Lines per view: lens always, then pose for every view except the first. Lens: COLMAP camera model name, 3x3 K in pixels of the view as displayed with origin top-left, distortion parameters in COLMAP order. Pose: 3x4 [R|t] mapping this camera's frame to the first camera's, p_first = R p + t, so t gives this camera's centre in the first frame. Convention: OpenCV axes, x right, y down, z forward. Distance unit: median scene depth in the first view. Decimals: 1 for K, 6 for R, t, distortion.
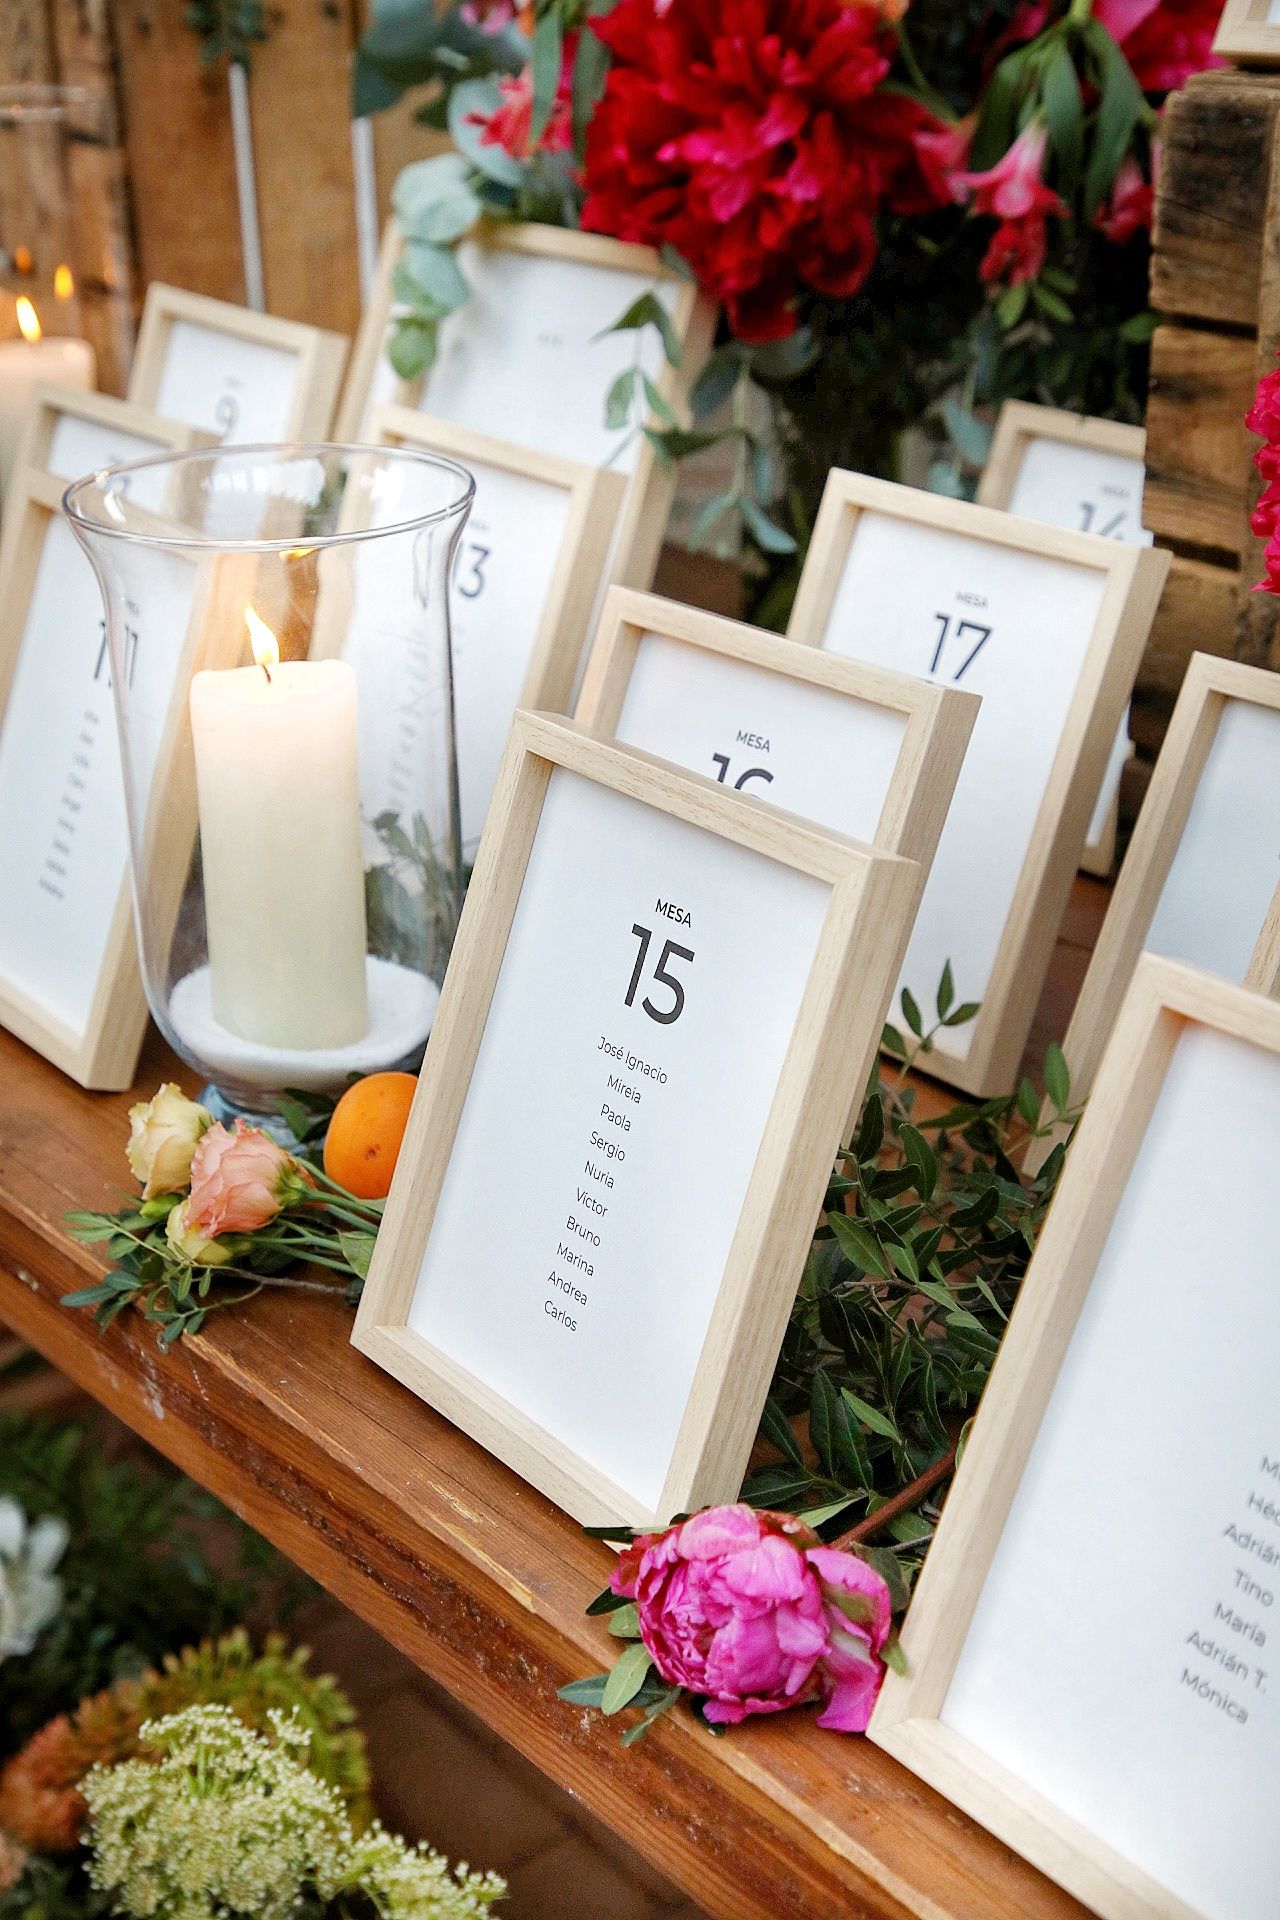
lens RADIAL K [[2912.0, 0, 640.0], [0, 2912.0, 960.0], [0, 0, 1]] dist [-0.014066, 2.091273]
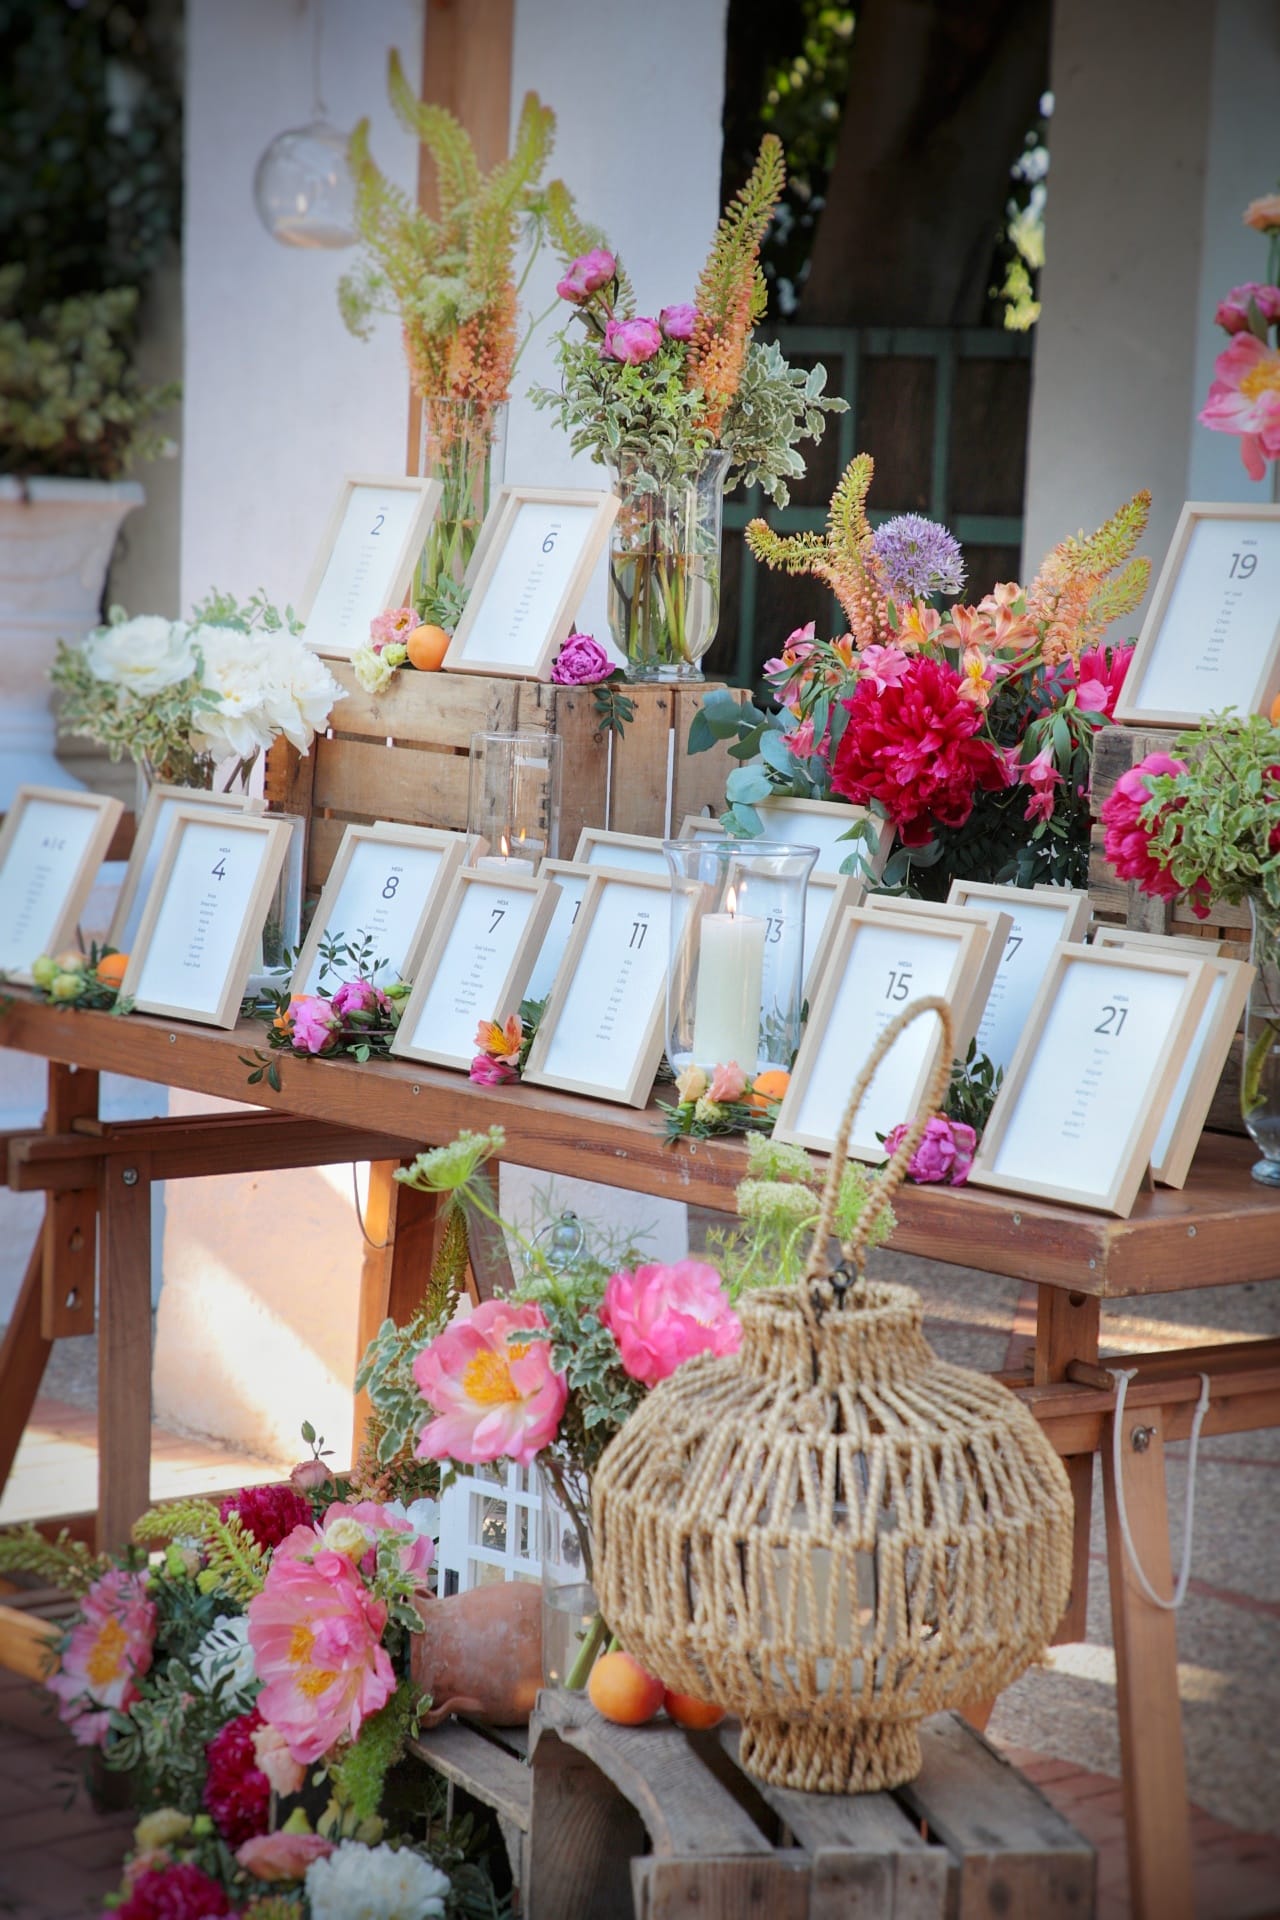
lens RADIAL K [[4626.7, 0, 638.6], [0, 4626.7, 983.9], [0, 0, 1]] dist [0.451193, -0.435742]
pose [[0.998990, 0.043600, 0.010894, -0.193112], [-0.038998, 0.961509, -0.271994, 0.809072], [-0.022334, 0.271294, 0.962237, -2.192617]]
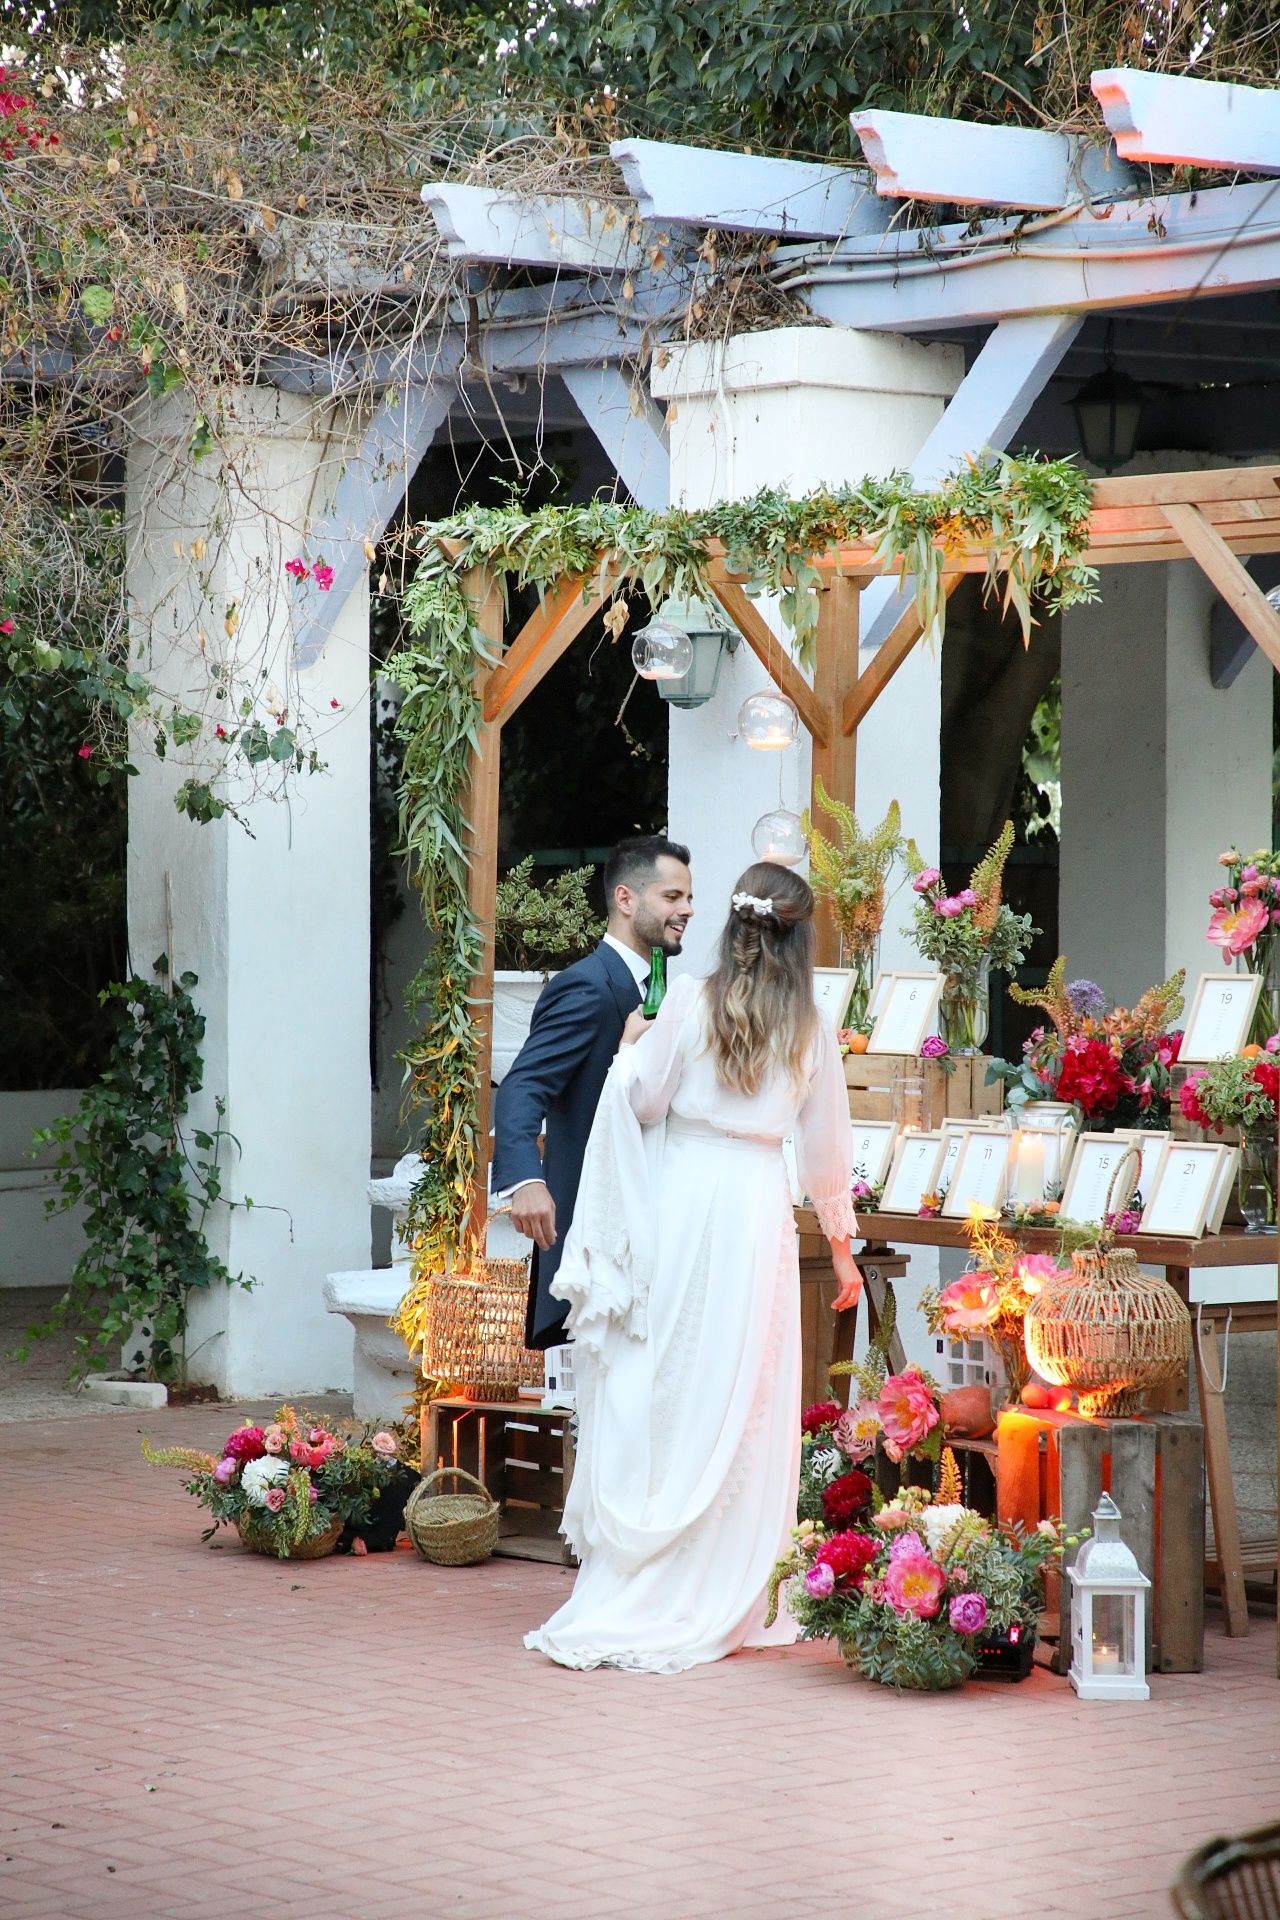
lens RADIAL K [[5863.7, 0, 640.0], [0, 5863.7, 960.0], [0, 0, 1]] dist [0.694234, -0.432034]
pose [[0.998702, 0.014676, 0.048777, -1.249938], [0.004146, 0.930991, -0.365020, 3.257797], [-0.050768, 0.364748, 0.929721, -8.536010]]
